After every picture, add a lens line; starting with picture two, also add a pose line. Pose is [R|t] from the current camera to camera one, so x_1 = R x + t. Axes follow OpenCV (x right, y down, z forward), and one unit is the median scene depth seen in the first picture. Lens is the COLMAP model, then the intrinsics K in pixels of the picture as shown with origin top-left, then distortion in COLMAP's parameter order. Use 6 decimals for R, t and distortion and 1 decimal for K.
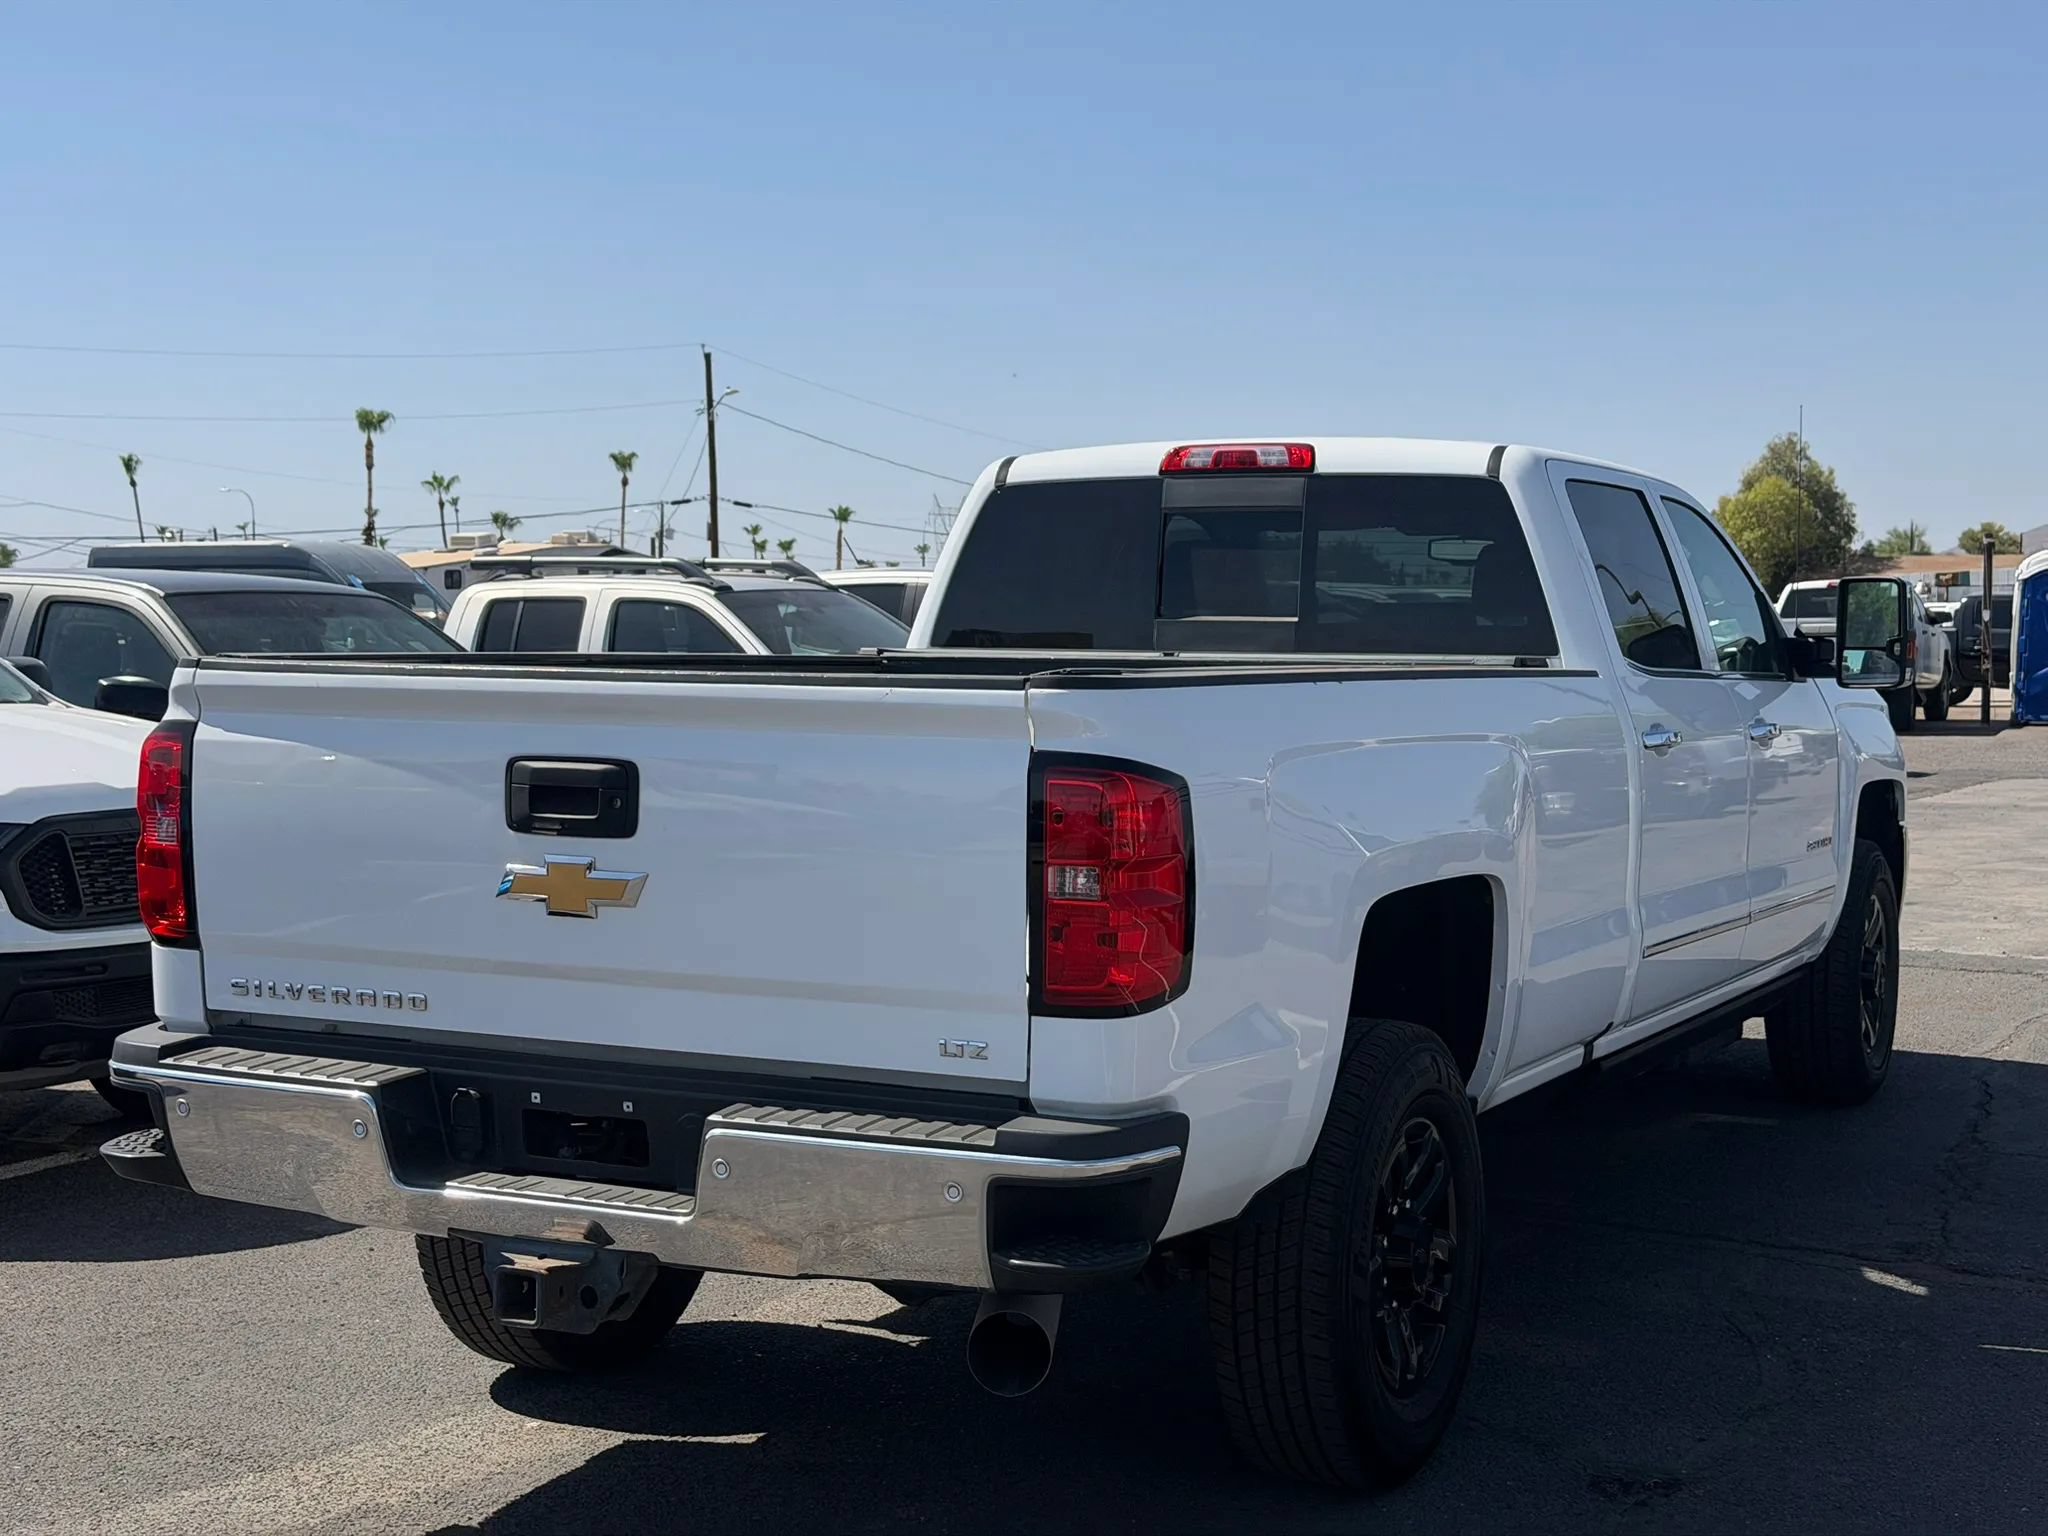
lens RADIAL K [[2868.8, 0, 986.1], [0, 2868.8, 722.2], [0, 0, 1]] dist [0.124380, 0.000000]
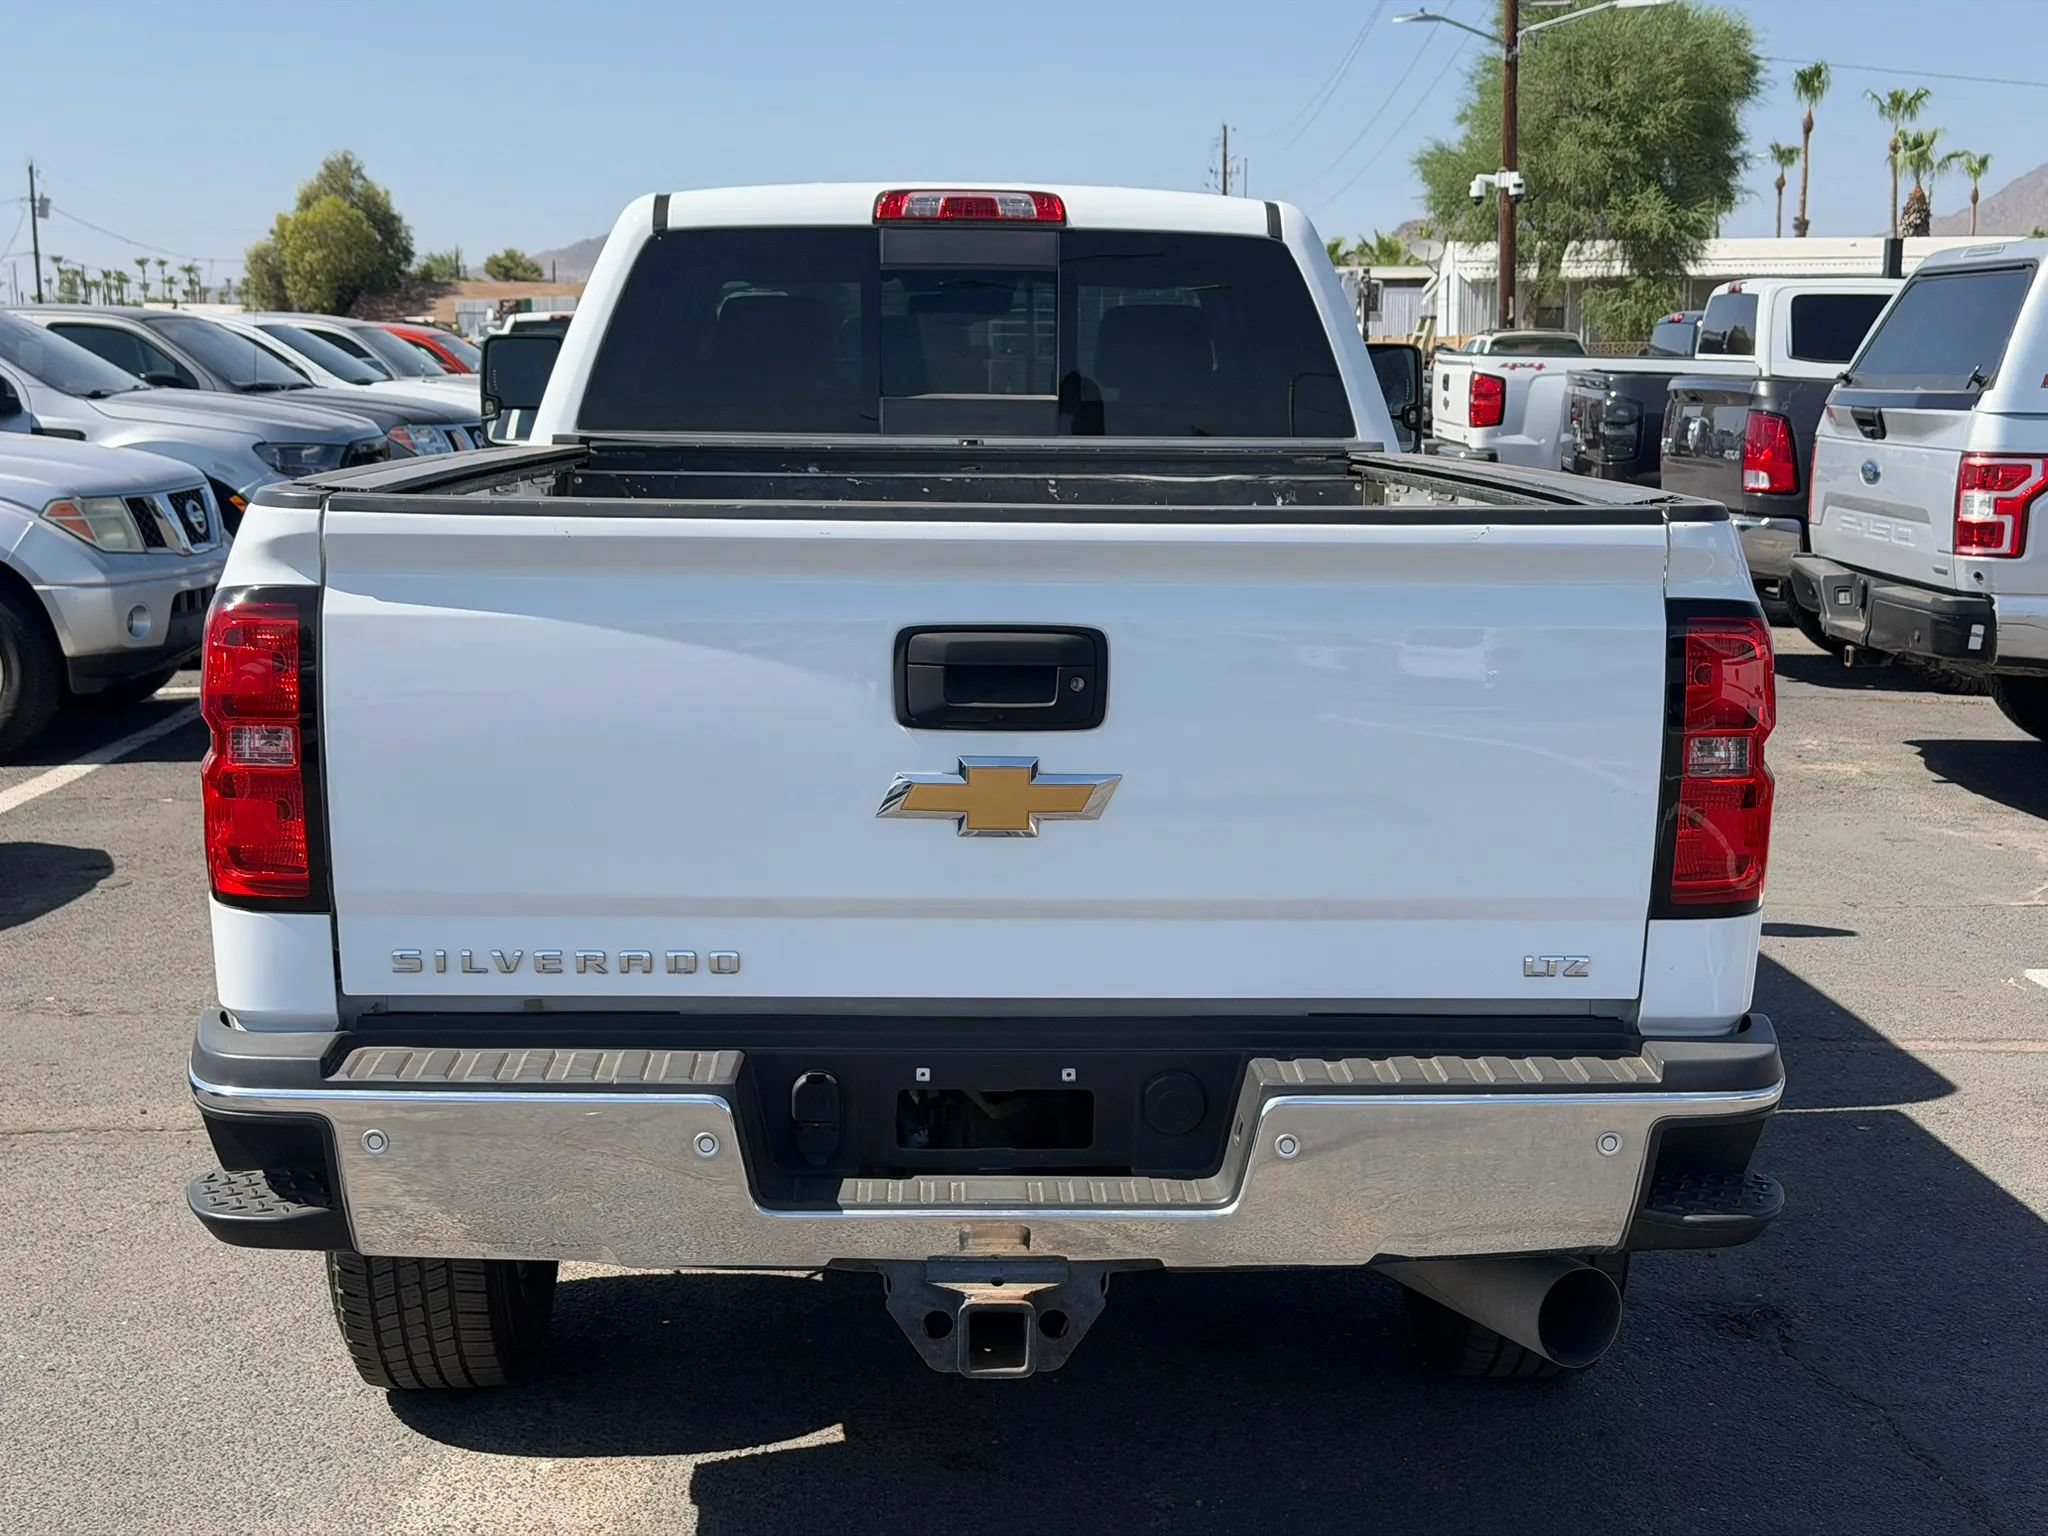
lens RADIAL K [[2868.8, 0, 1041.7], [0, 2868.8, 809.6], [0, 0, 1]] dist [0.124380, 0.000000]
pose [[0.869352, -0.075455, 0.488400, -0.340101], [0.014281, 0.991698, 0.127792, -0.023958], [-0.493988, -0.104121, 0.863212, 0.236389]]
